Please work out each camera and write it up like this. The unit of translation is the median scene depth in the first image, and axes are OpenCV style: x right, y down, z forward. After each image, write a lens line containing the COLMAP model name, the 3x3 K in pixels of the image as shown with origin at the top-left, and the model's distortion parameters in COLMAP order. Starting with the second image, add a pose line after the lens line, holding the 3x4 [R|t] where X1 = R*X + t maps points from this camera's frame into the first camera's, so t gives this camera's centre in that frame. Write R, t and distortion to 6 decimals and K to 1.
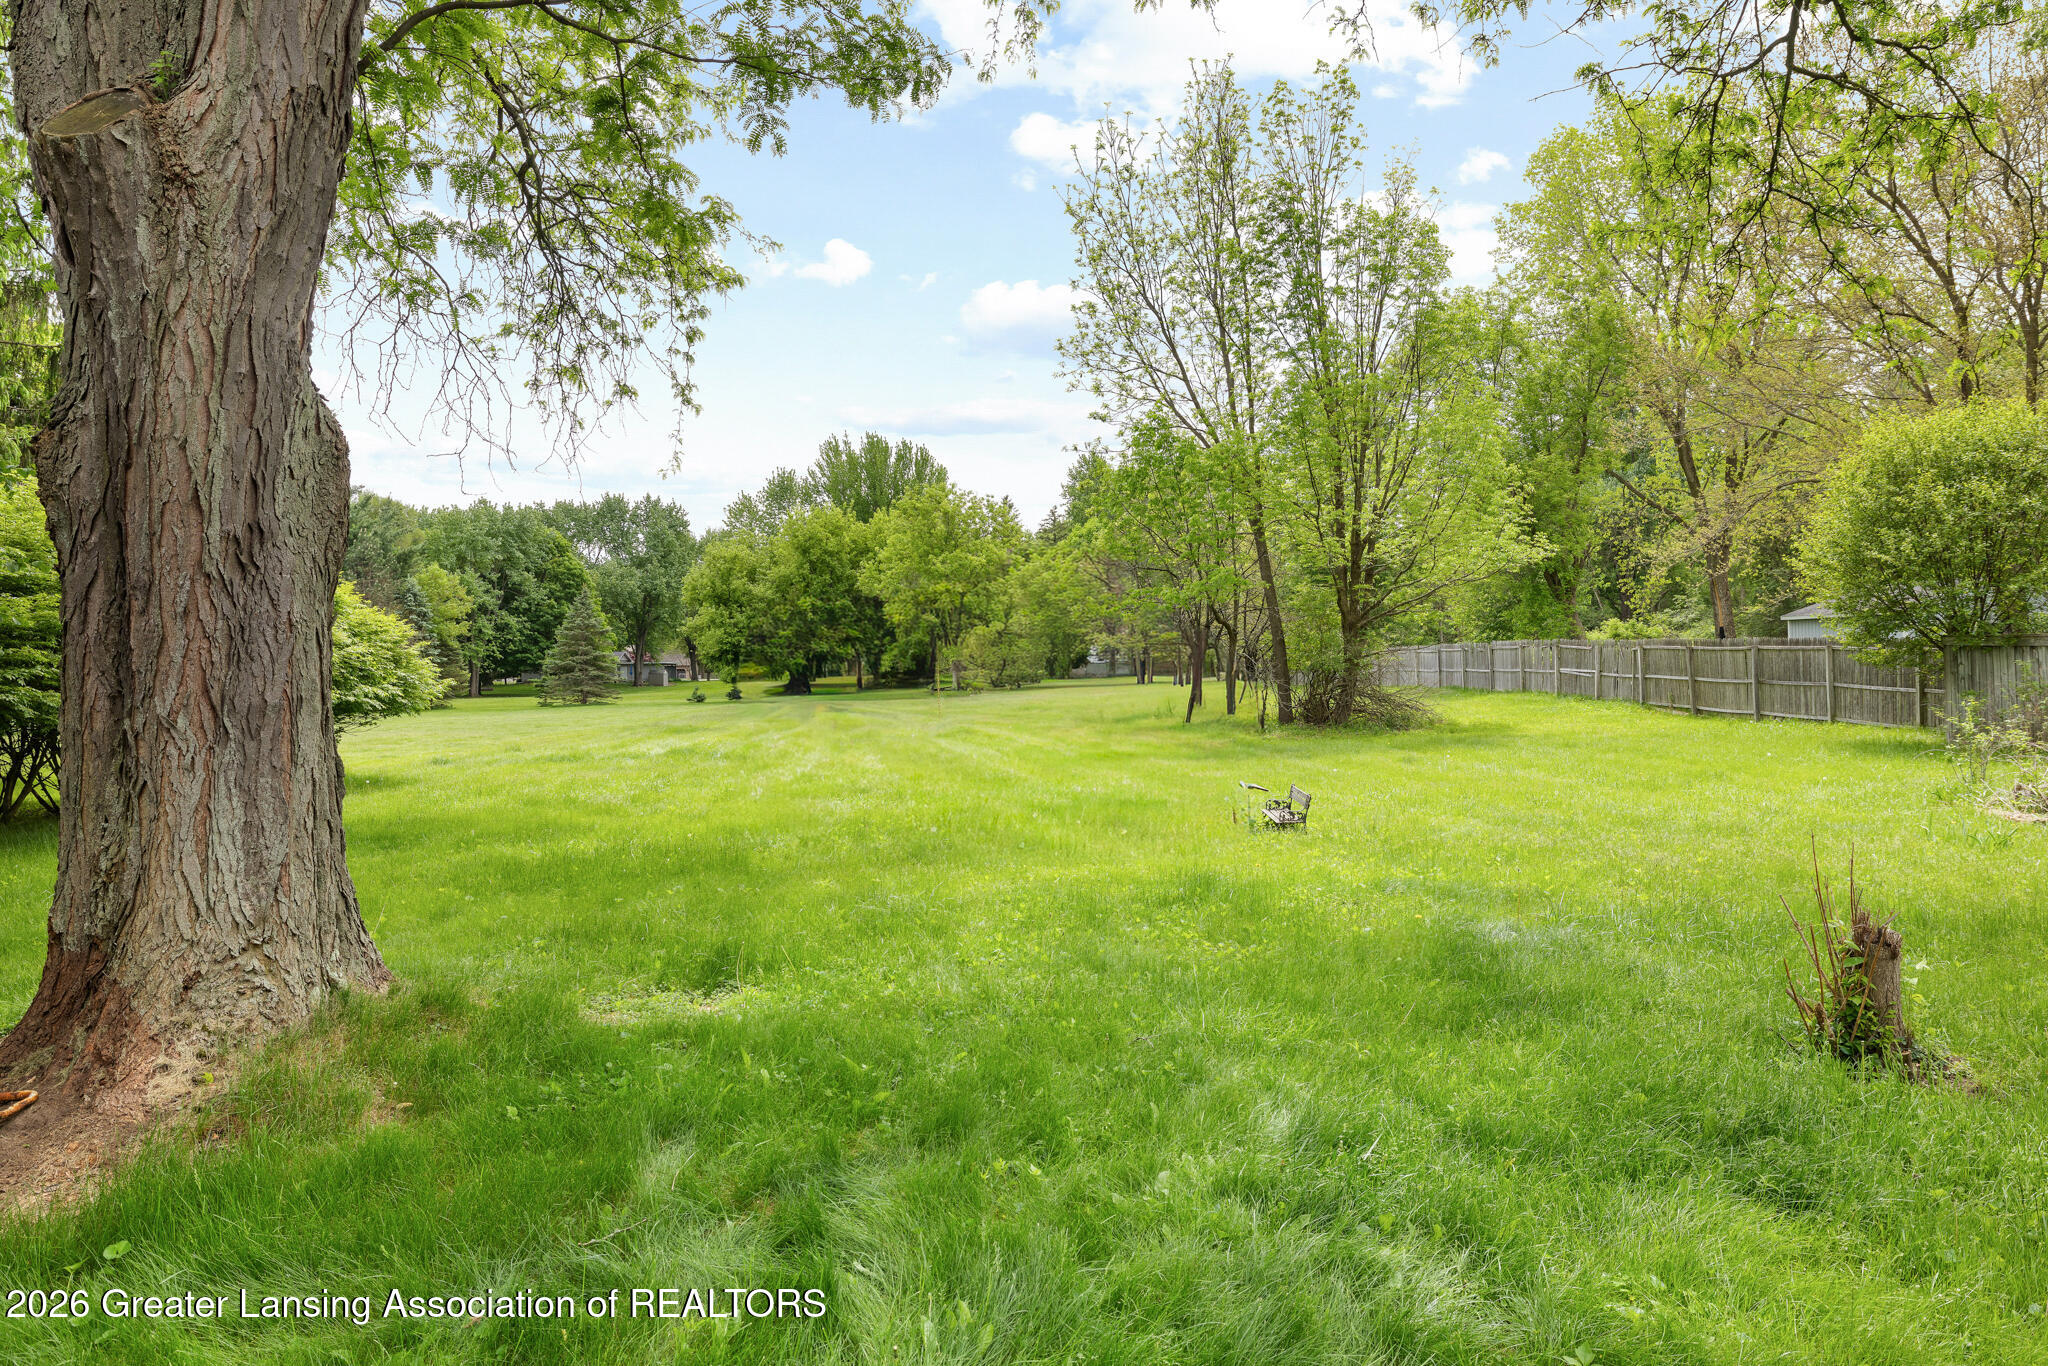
lens RADIAL K [[1245.9, 0, 1024.0], [0, 1245.9, 683.0], [0, 0, 1]] dist [0.002283, -0.029654]
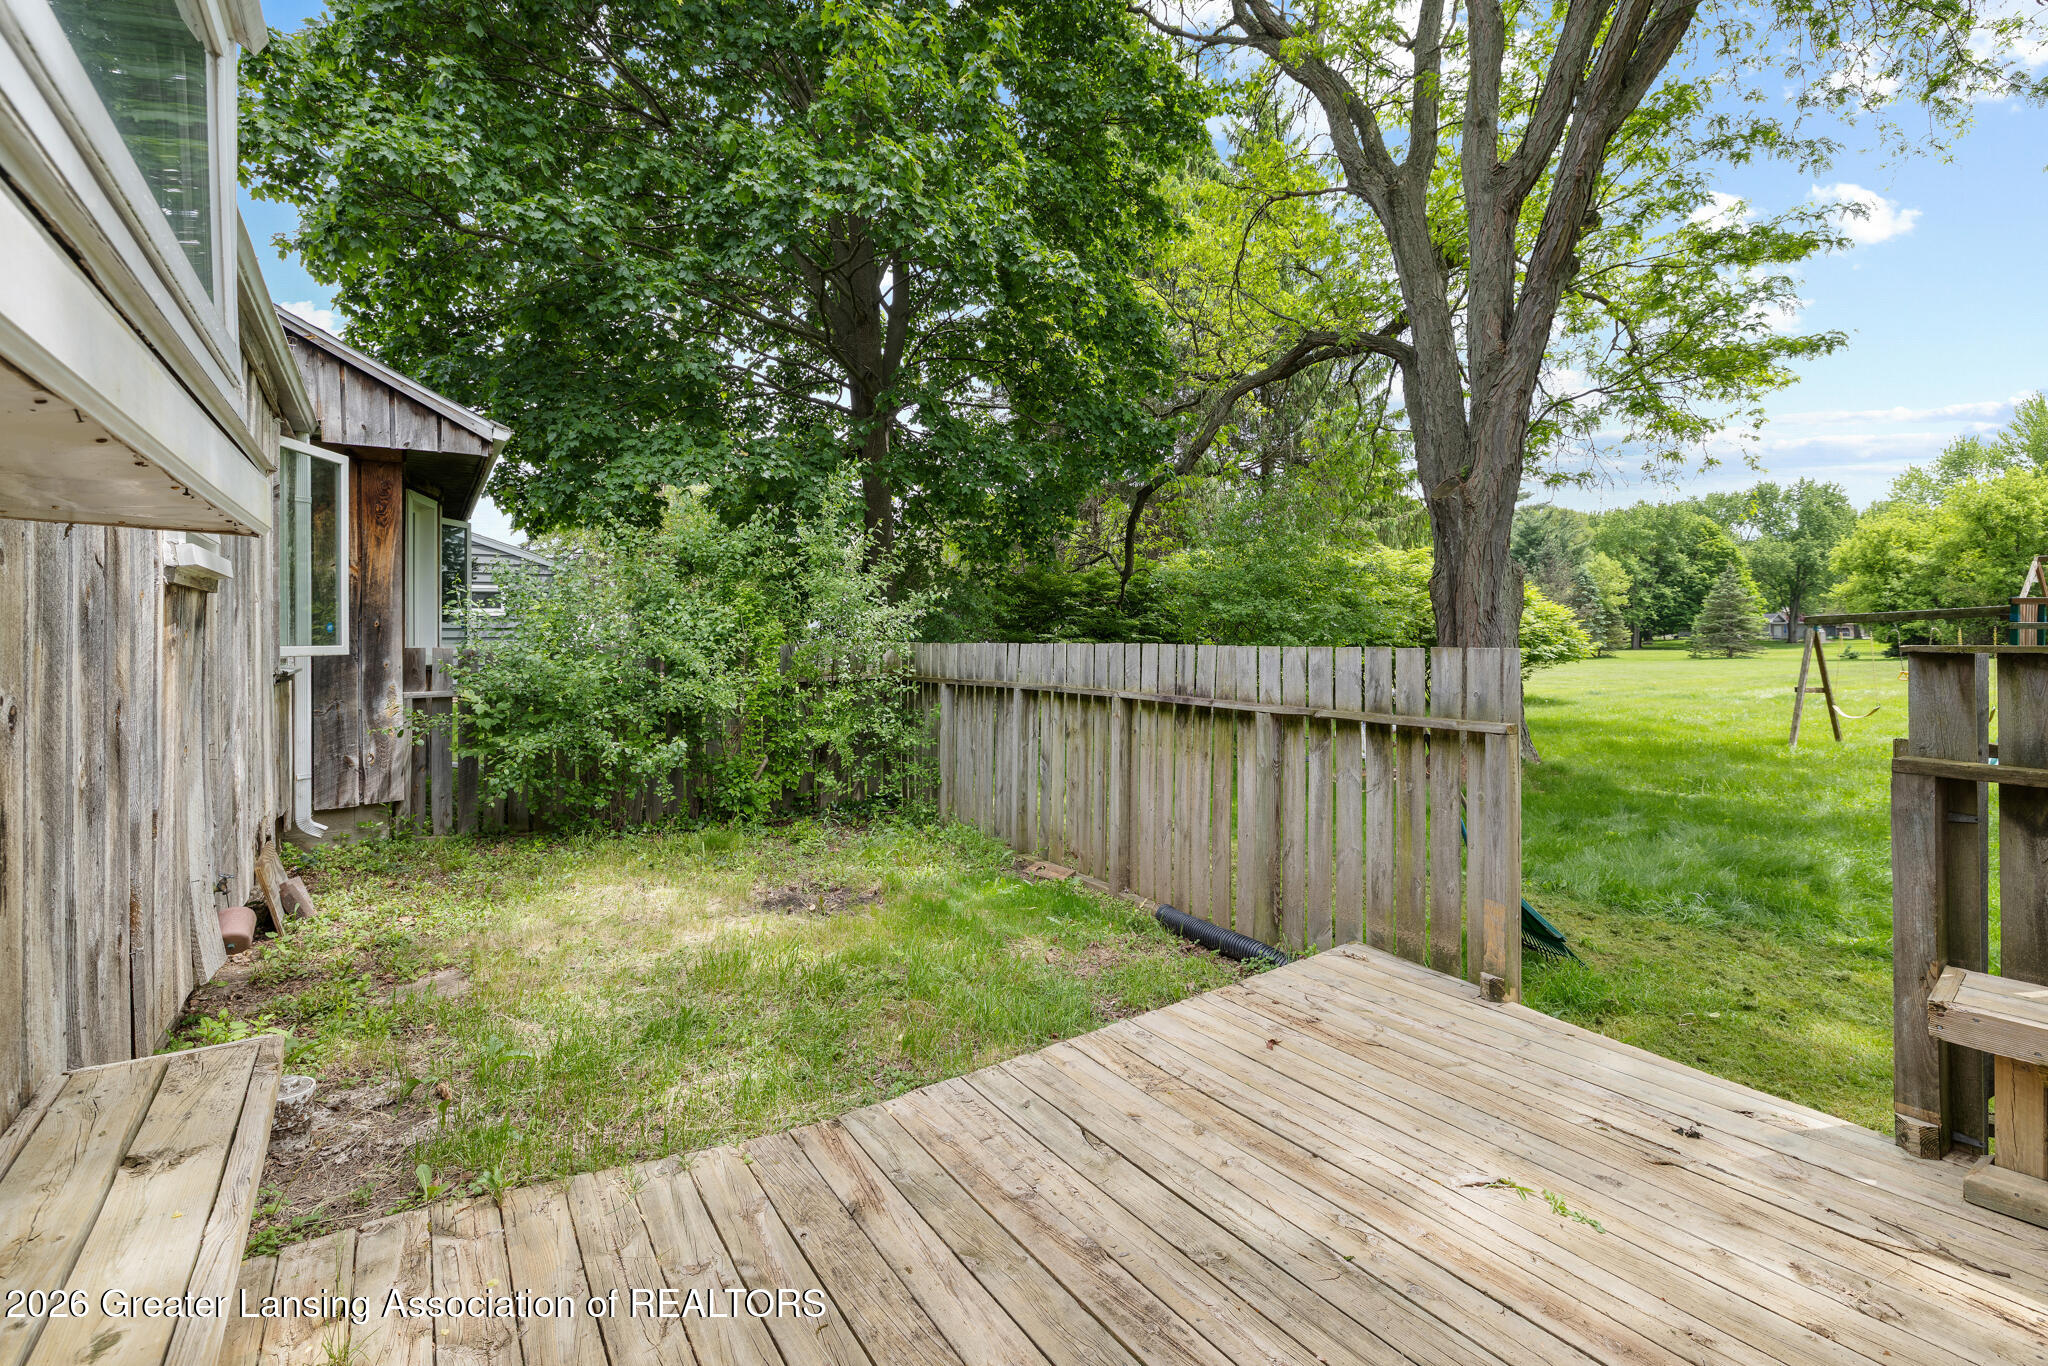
lens RADIAL K [[908.8, 0, 1023.7], [0, 908.8, 605.7], [0, 0, 1]] dist [0.012307, -0.000204]
pose [[0.528809, -0.019688, -0.848512, 0.053617], [-0.007270, 0.999589, -0.027725, -0.004254], [0.848709, 0.020830, 0.528449, -0.092901]]
